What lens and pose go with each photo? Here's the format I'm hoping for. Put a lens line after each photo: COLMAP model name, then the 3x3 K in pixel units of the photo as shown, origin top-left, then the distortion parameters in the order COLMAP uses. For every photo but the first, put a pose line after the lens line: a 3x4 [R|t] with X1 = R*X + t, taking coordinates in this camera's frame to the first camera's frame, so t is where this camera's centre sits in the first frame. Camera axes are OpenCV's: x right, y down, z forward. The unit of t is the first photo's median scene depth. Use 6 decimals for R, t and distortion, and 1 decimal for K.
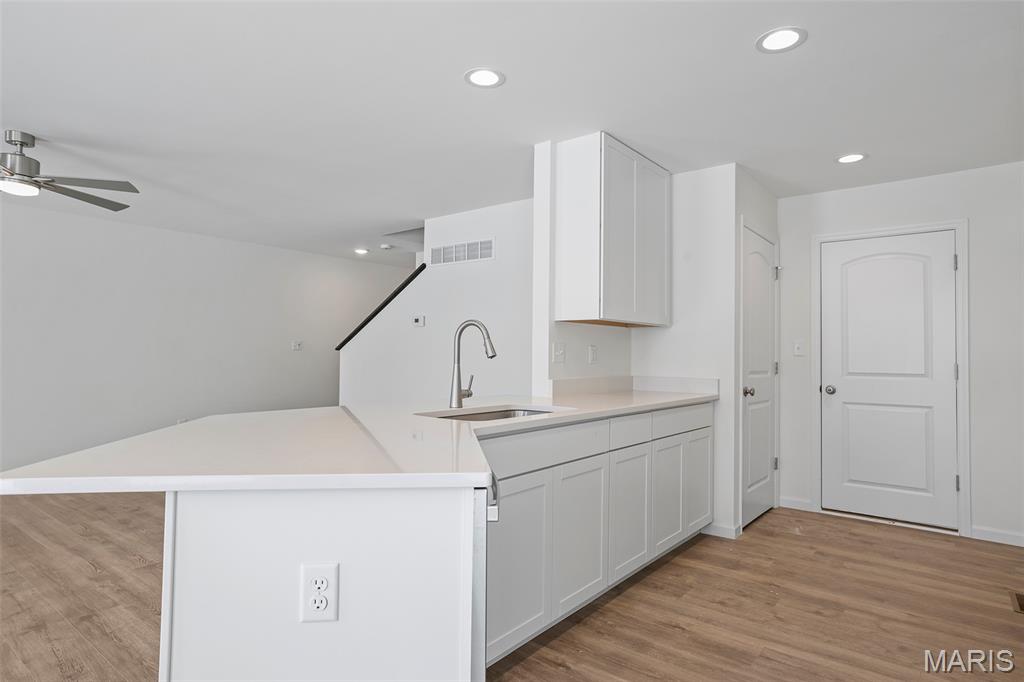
lens RADIAL K [[566.3, 0, 506.2], [0, 566.3, 345.6], [0, 0, 1]] dist [0.005393, 0.009280]
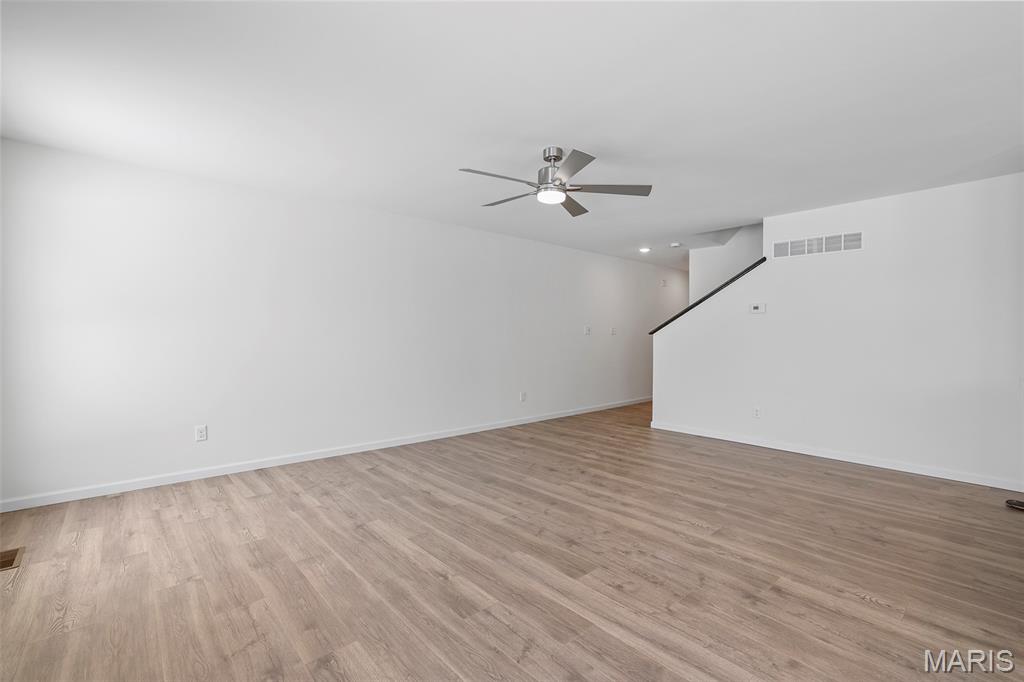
lens RADIAL K [[445.5, 0, 519.6], [0, 445.5, 342.5], [0, 0, 1]] dist [-0.027476, 0.009114]
pose [[0.989118, -0.005078, -0.147037, -0.767424], [0.009612, 0.999499, 0.030144, -0.010348], [0.146810, -0.031229, 0.988672, 0.094258]]
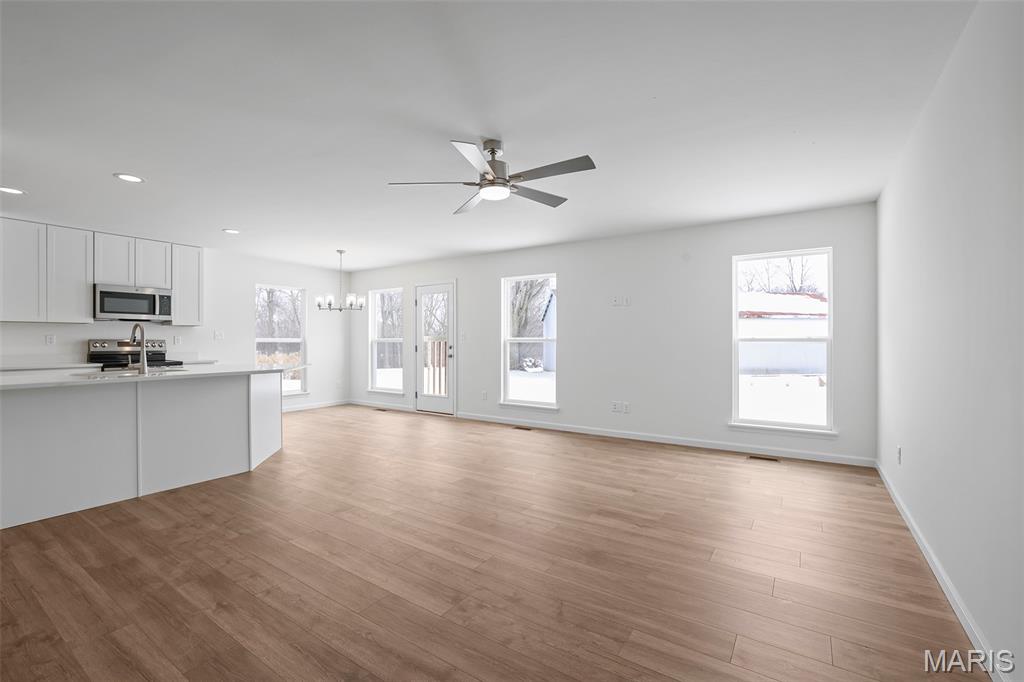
lens RADIAL K [[445.5, 0, 507.1], [0, 445.5, 345.9], [0, 0, 1]] dist [-0.027476, 0.009114]
pose [[-0.997116, -0.011099, -0.075073, -0.794774], [-0.010837, 0.999934, -0.003904, 0.013508], [0.075111, -0.003079, -0.997170, 1.773974]]
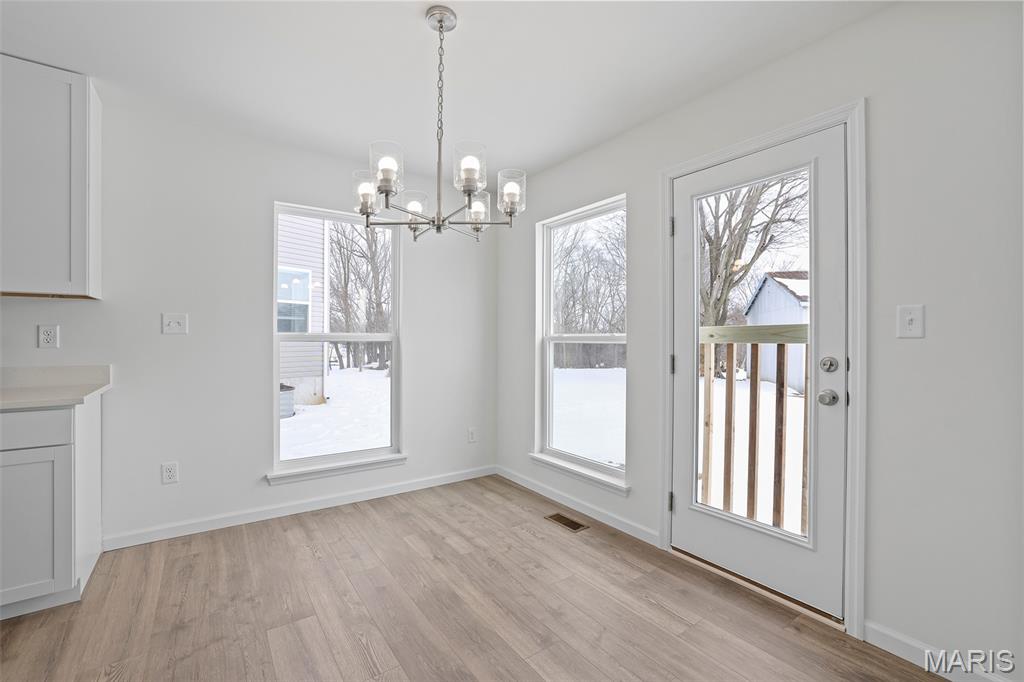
lens RADIAL K [[445.5, 0, 515.1], [0, 445.5, 338.9], [0, 0, 1]] dist [-0.027476, 0.009114]
pose [[-0.960030, -0.016707, 0.279397, -0.479114], [-0.019824, 0.999769, -0.008336, -0.004910], [-0.279193, -0.013542, -0.960139, 0.378043]]
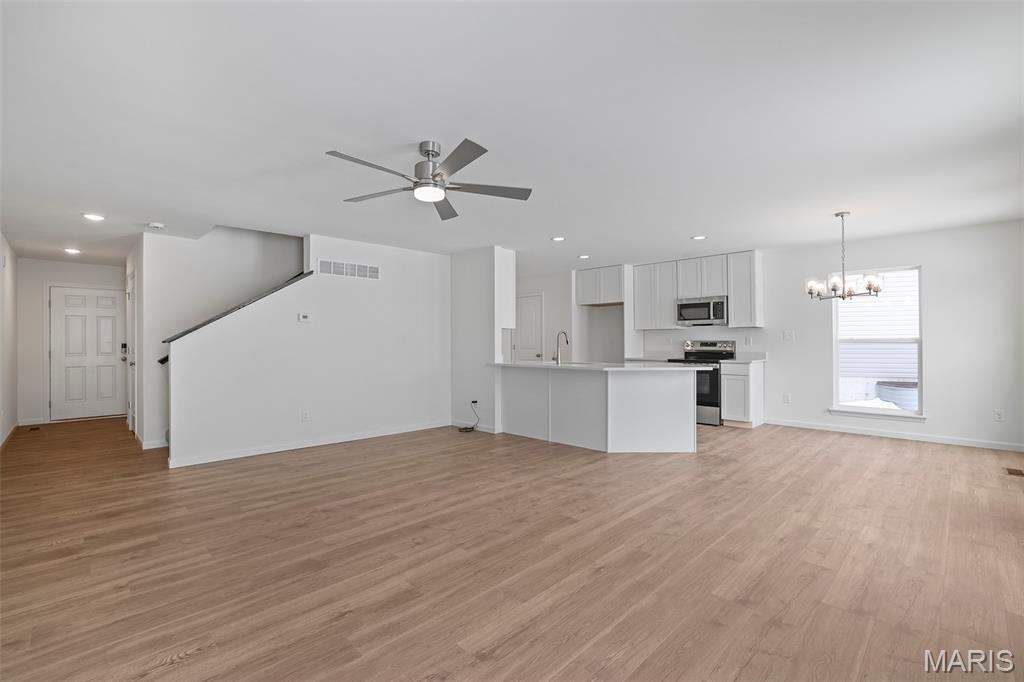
lens RADIAL K [[451.2, 0, 507.8], [0, 451.2, 344.1], [0, 0, 1]] dist [-0.029917, 0.002446]
pose [[0.120108, -0.012396, 0.992683, -1.615901], [-0.008435, 0.999873, 0.013506, -0.005452], [-0.992725, -0.009996, 0.119988, 0.726431]]
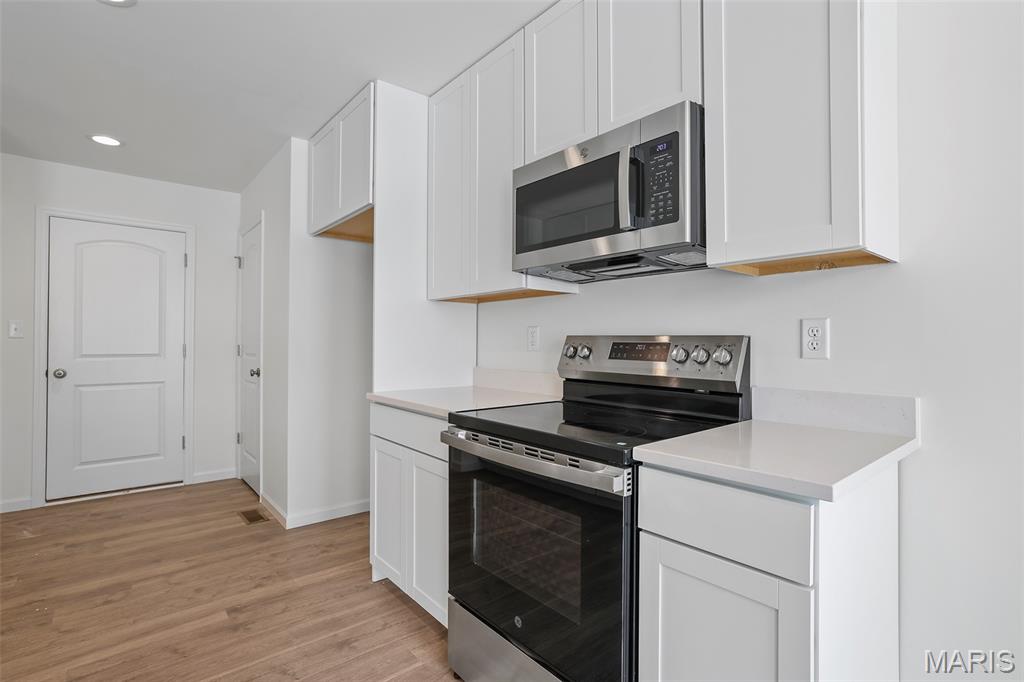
lens RADIAL K [[487.7, 0, 511.1], [0, 487.7, 340.4], [0, 0, 1]] dist [-0.014146, 0.006576]
pose [[0.194740, -0.004049, 0.980846, -0.087787], [-0.018311, 0.999802, 0.007763, 0.002859], [-0.980684, -0.019472, 0.194628, 0.120766]]
